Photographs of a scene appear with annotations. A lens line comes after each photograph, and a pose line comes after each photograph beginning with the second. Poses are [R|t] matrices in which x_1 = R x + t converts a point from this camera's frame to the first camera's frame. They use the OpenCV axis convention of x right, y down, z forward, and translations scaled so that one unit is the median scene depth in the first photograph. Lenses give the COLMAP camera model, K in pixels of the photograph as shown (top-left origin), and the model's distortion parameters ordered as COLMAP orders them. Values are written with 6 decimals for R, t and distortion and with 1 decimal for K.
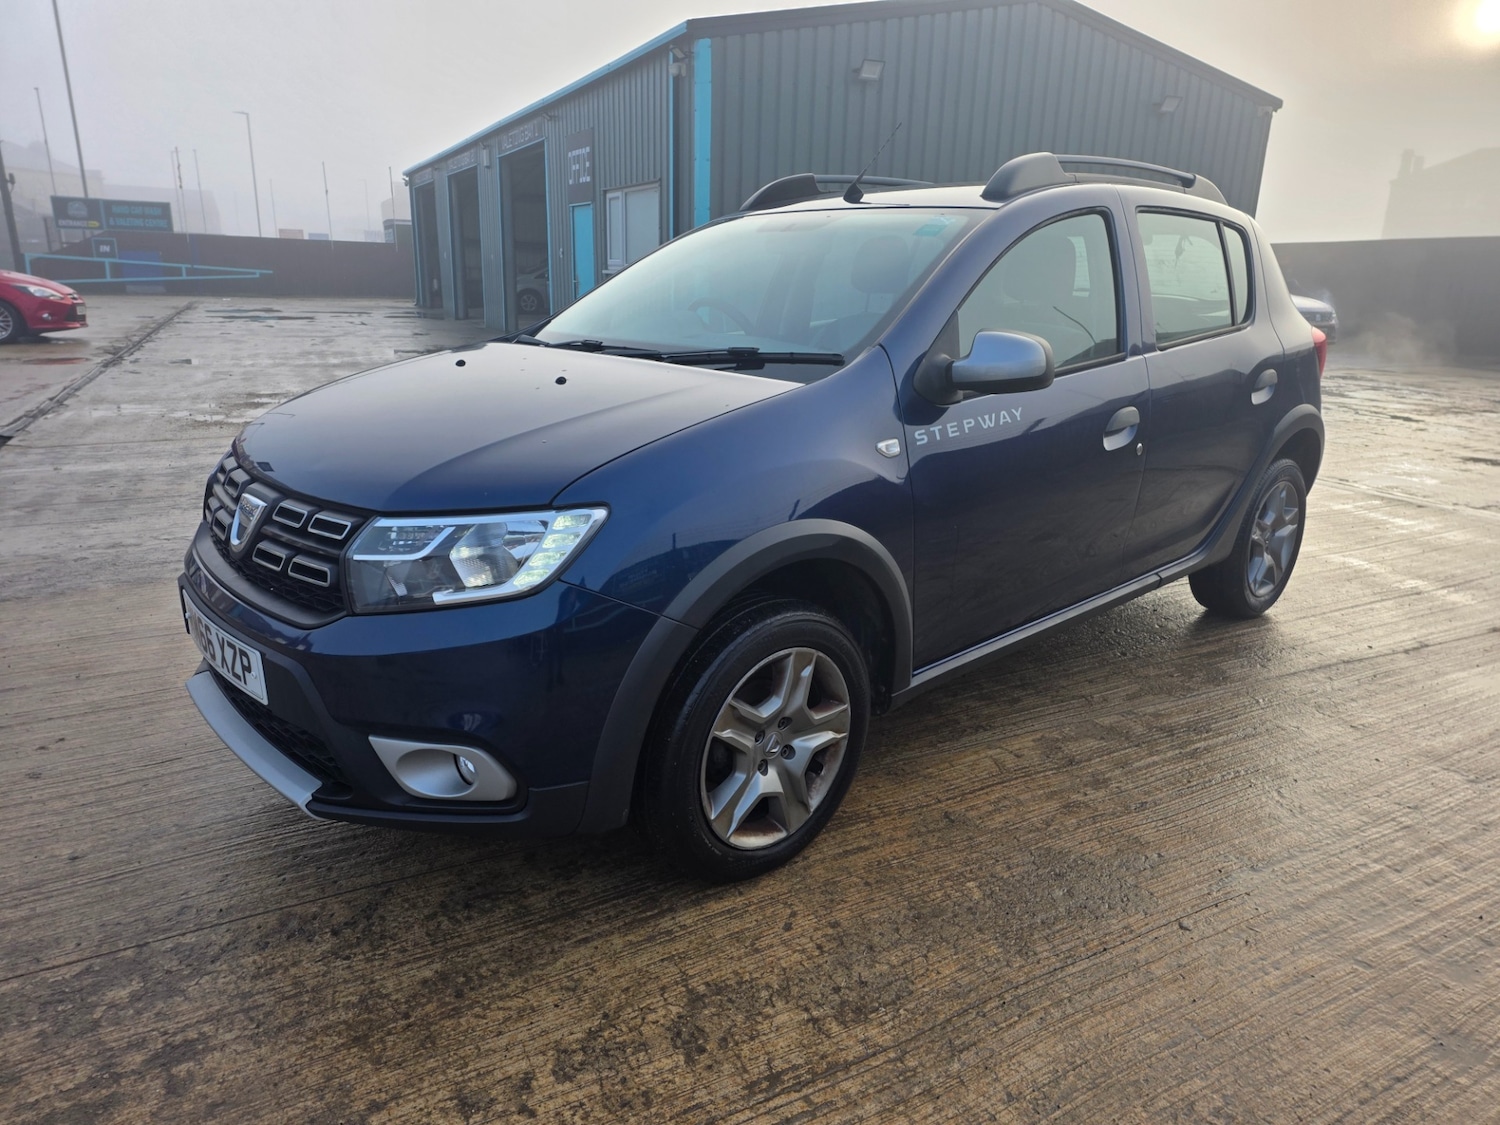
lens RADIAL K [[991.0, 0, 744.8], [0, 991.0, 555.4], [0, 0, 1]] dist [0.063680, -0.046218]
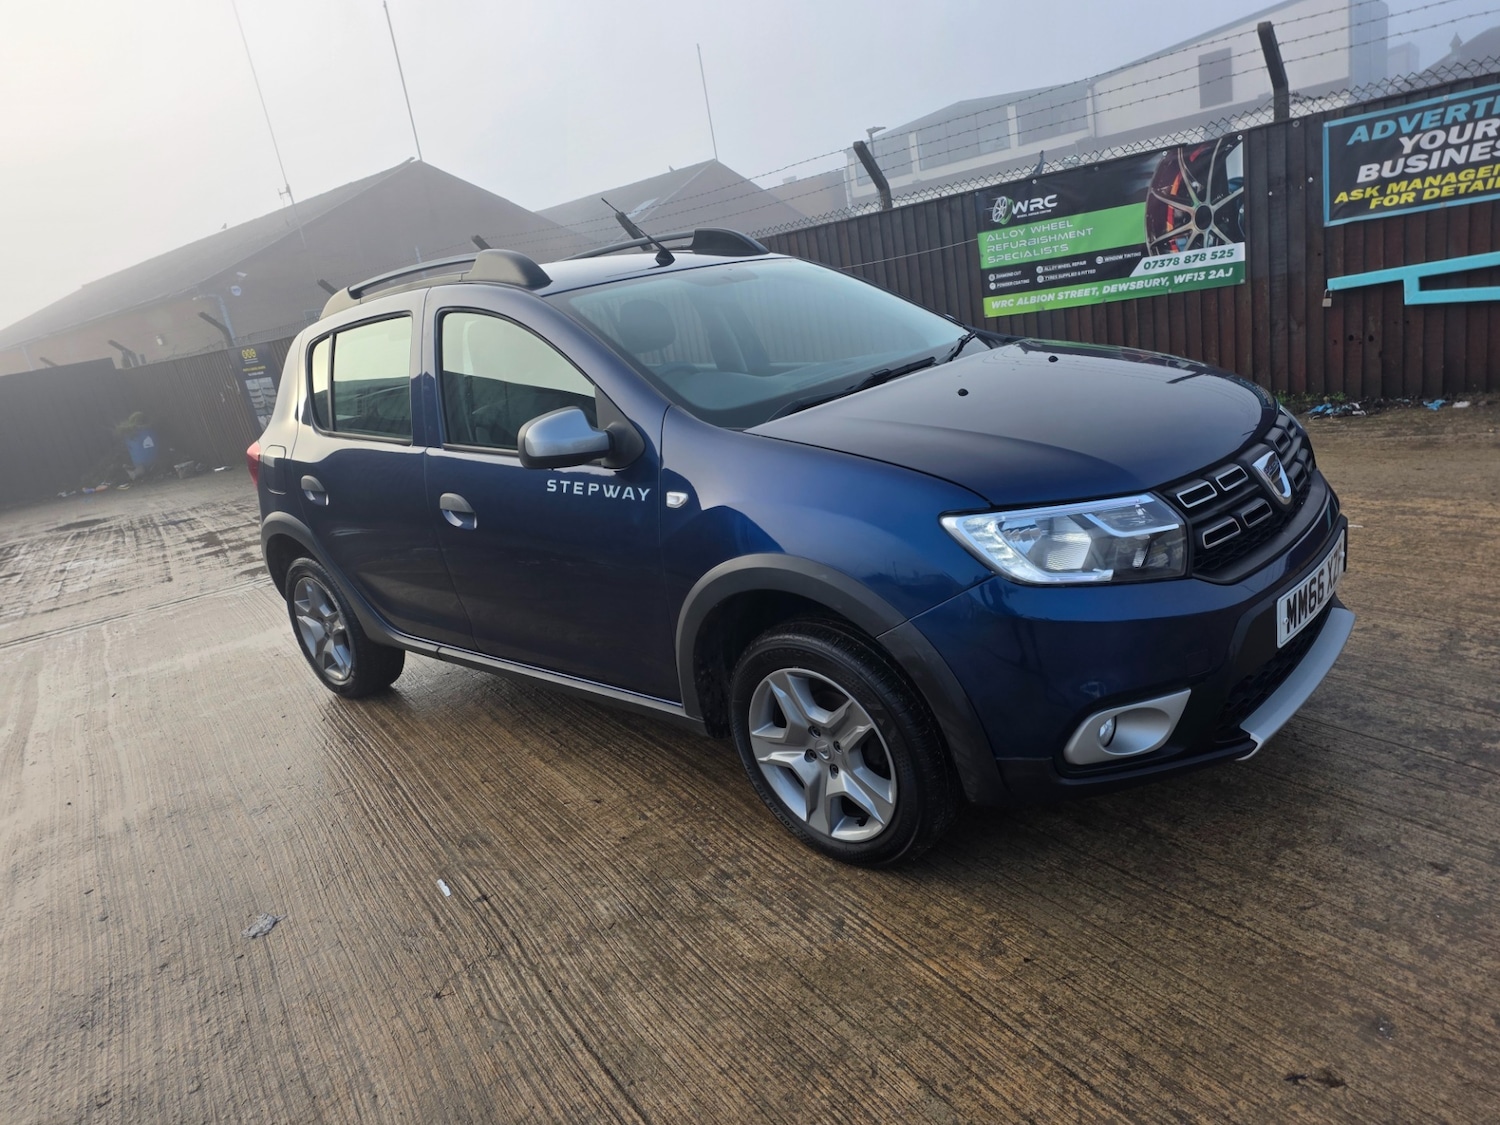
lens RADIAL K [[989.6, 0, 761.0], [0, 989.6, 561.7], [0, 0, 1]] dist [0.065245, -0.048575]
pose [[-0.106202, -0.259788, 0.959808, -1.392536], [0.420689, 0.862881, 0.280102, -0.455824], [-0.900967, 0.433528, 0.017650, 1.406557]]
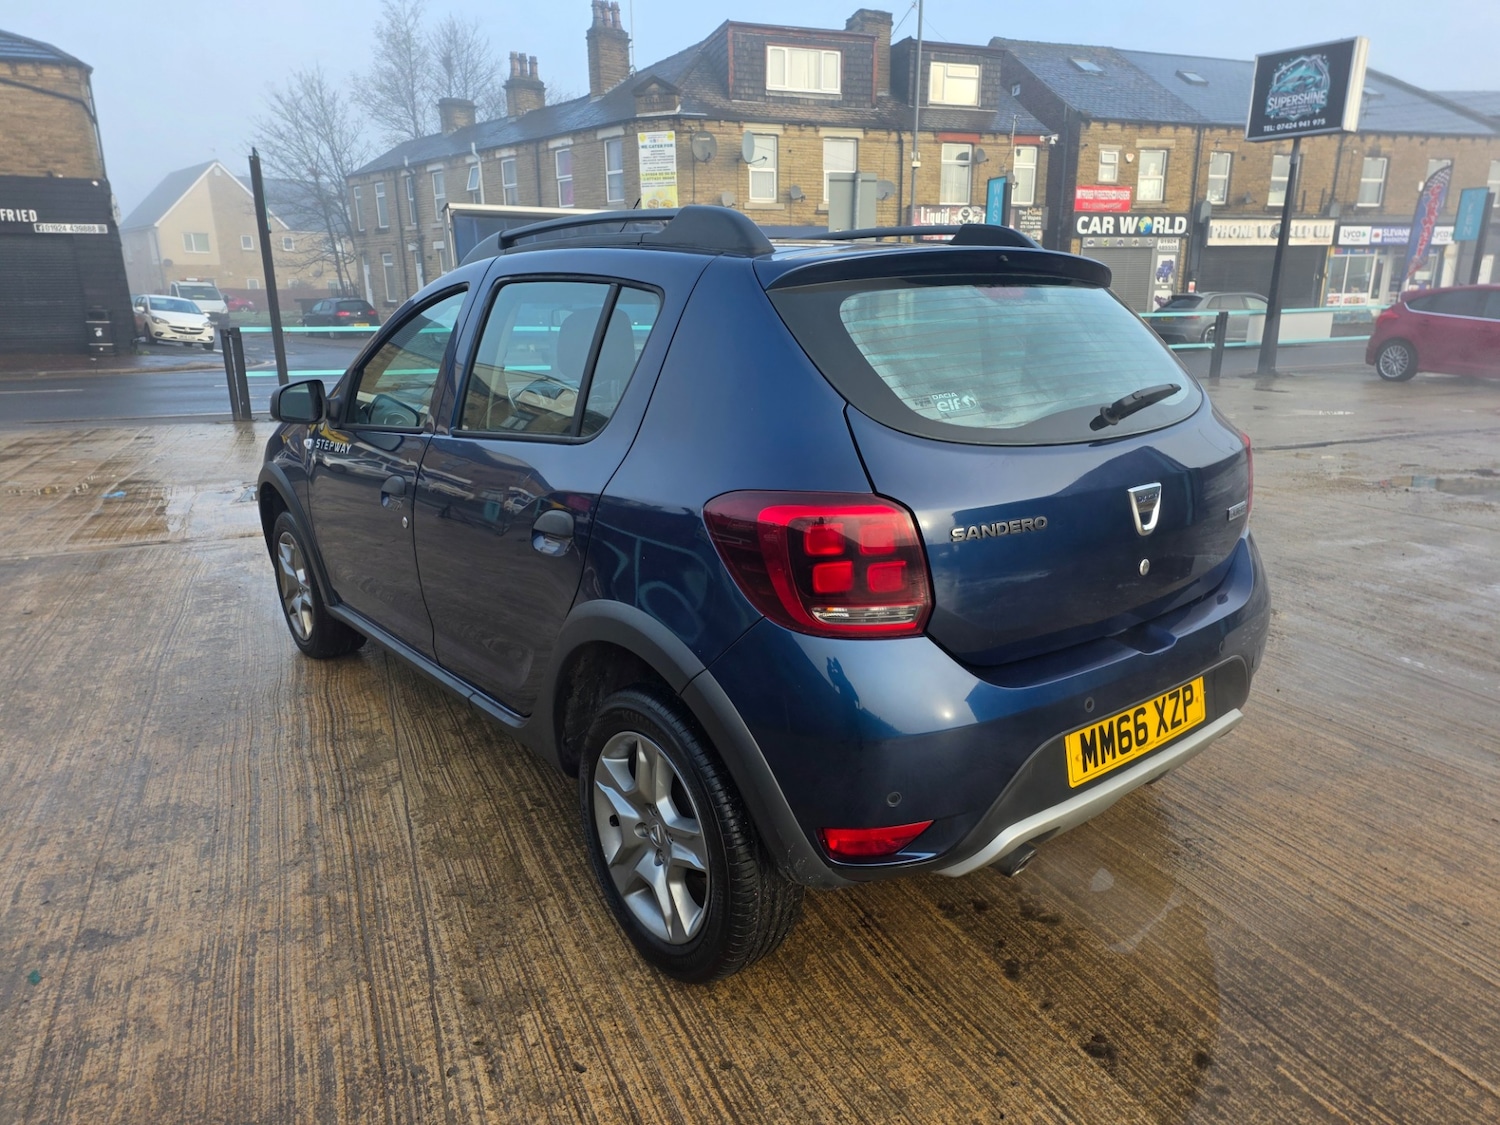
lens RADIAL K [[995.7, 0, 771.5], [0, 995.7, 547.7], [0, 0, 1]] dist [0.051739, -0.031273]
pose [[-0.045486, 0.223370, -0.973672, 1.725843], [-0.269616, 0.935765, 0.227269, -0.519327], [0.961893, 0.272855, 0.017659, 1.699875]]
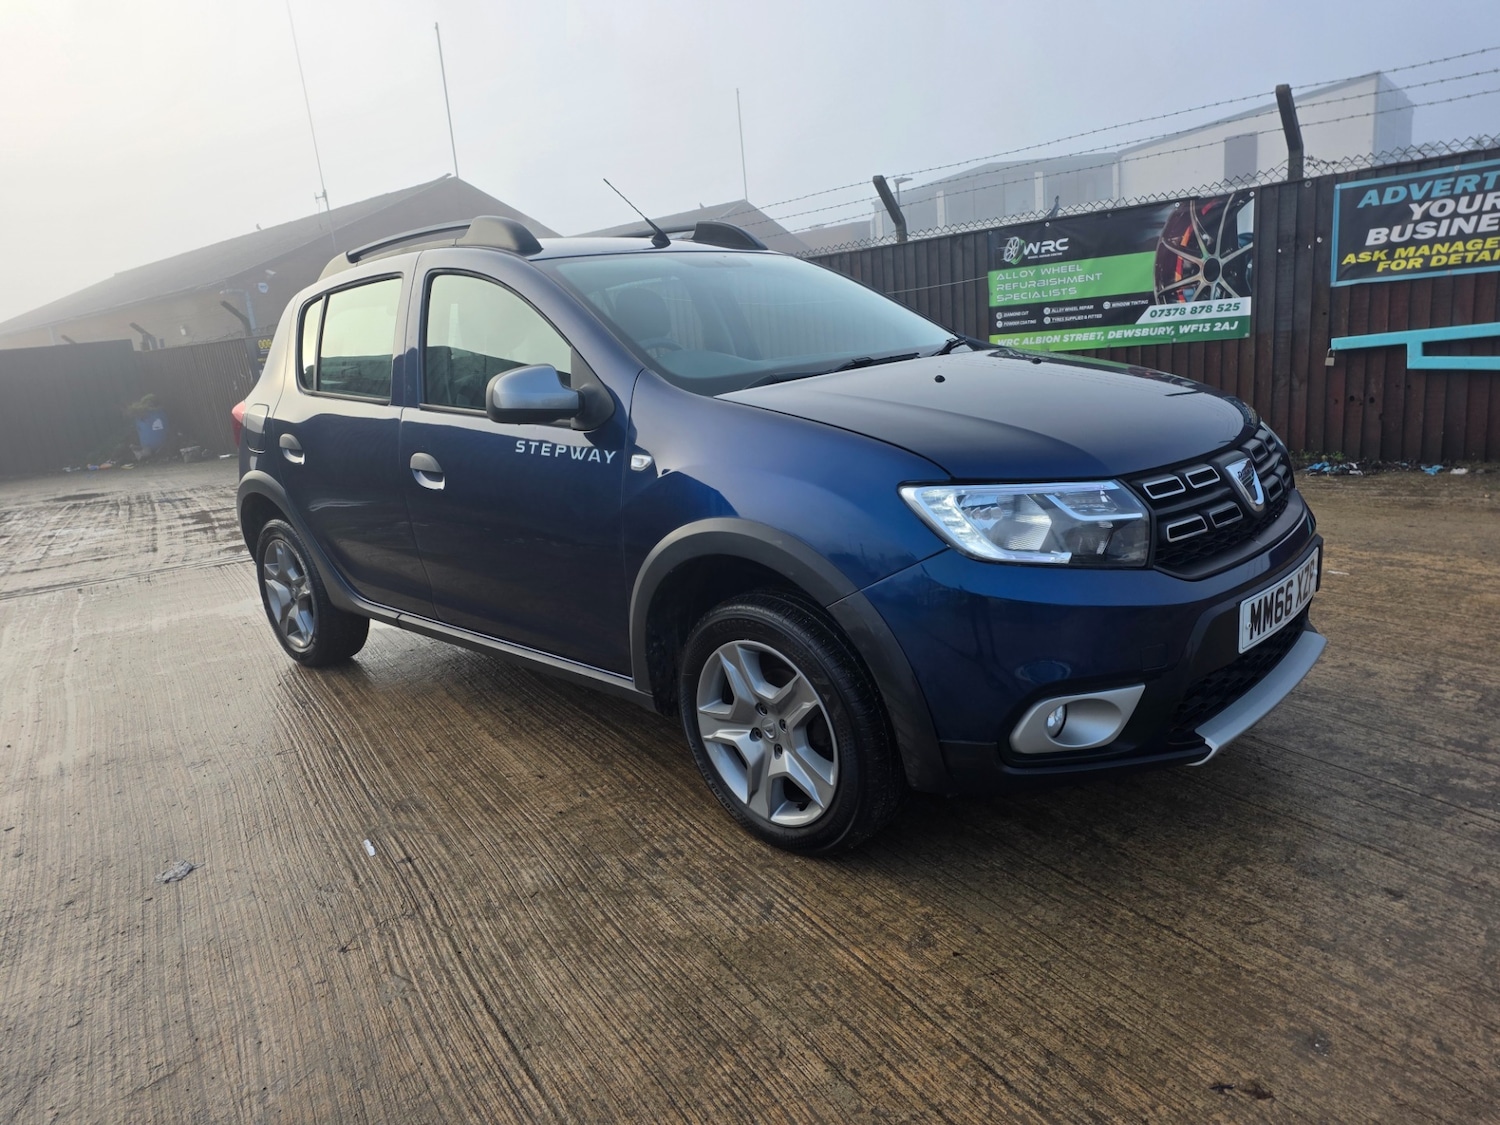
lens RADIAL K [[988.2, 0, 759.5], [0, 988.2, 552.2], [0, 0, 1]] dist [0.068824, -0.052436]
pose [[-0.084002, -0.221139, 0.971618, -1.390437], [0.351708, 0.905729, 0.236550, -0.371043], [-0.932333, 0.361597, 0.001693, 1.393769]]
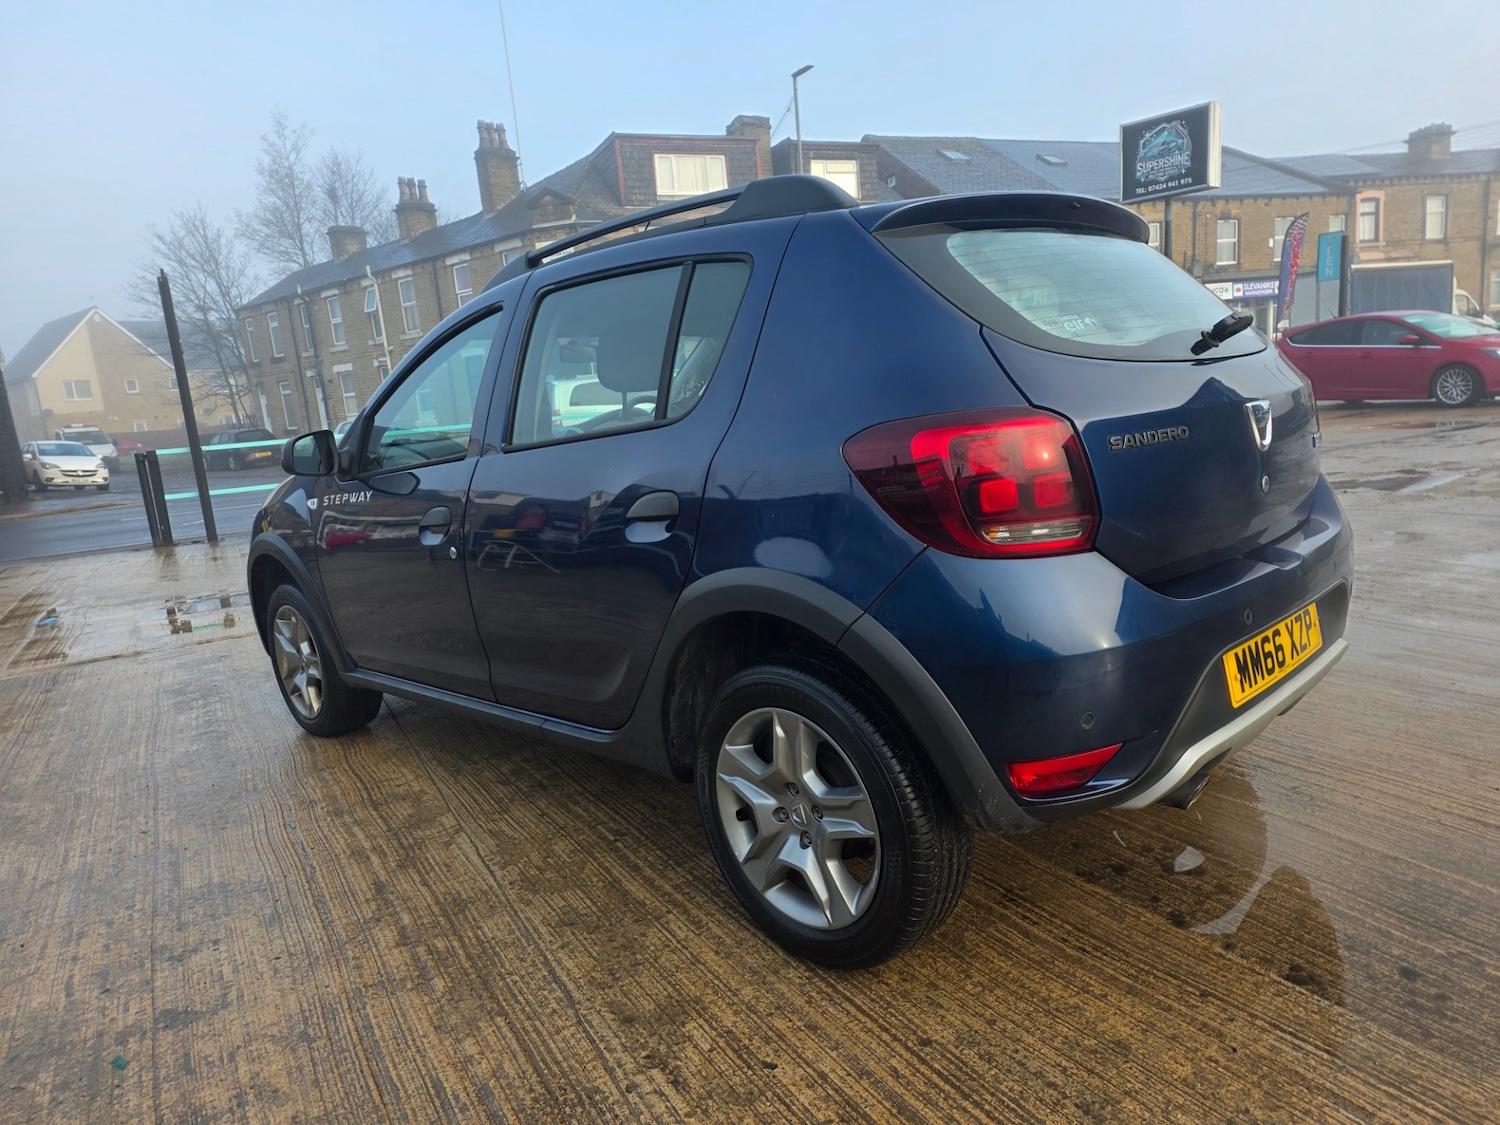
lens RADIAL K [[989.6, 0, 761.0], [0, 989.6, 561.7], [0, 0, 1]] dist [0.065245, -0.048575]
pose [[0.044613, 0.144316, -0.988525, 1.714921], [-0.188799, 0.972897, 0.133514, -0.356541], [0.981002, 0.180676, 0.070651, 1.549512]]
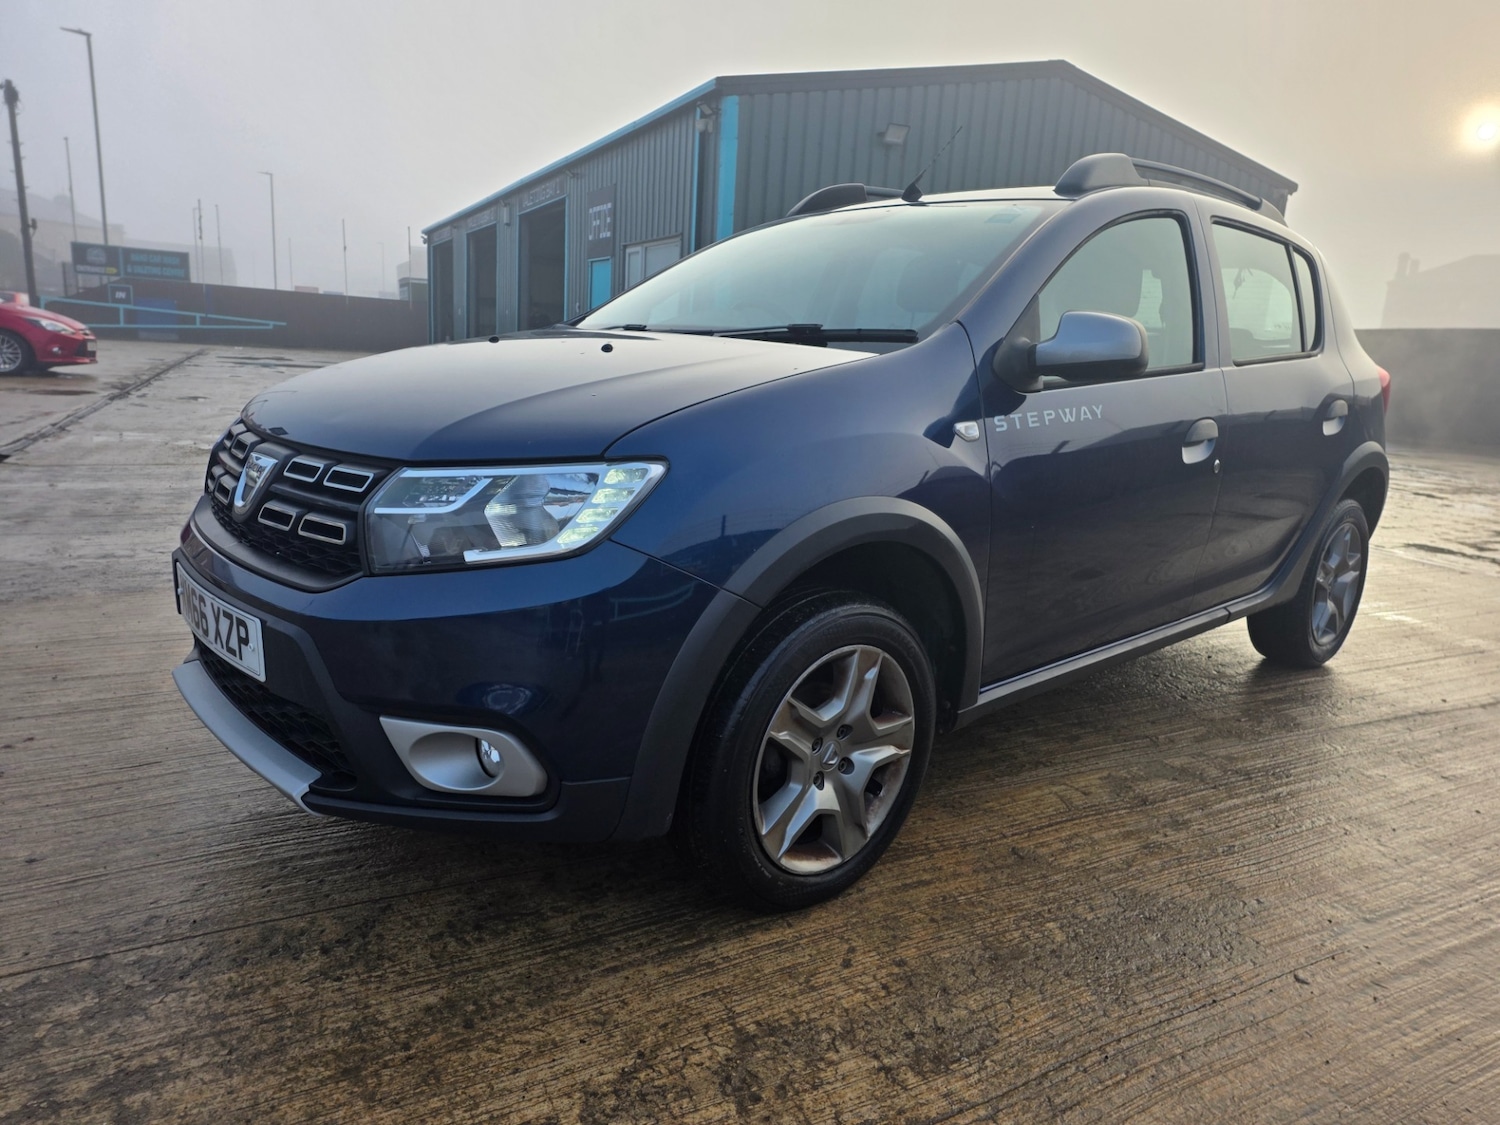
lens RADIAL K [[997.3, 0, 750.0], [0, 997.3, 562.5], [0, 0, 1]] dist [0.048879, -0.029664]
pose [[0.999334, 0.036051, 0.005594, -0.051560], [-0.035619, 0.997308, -0.064094, 0.073928], [-0.007890, 0.063852, 0.997928, 0.095388]]
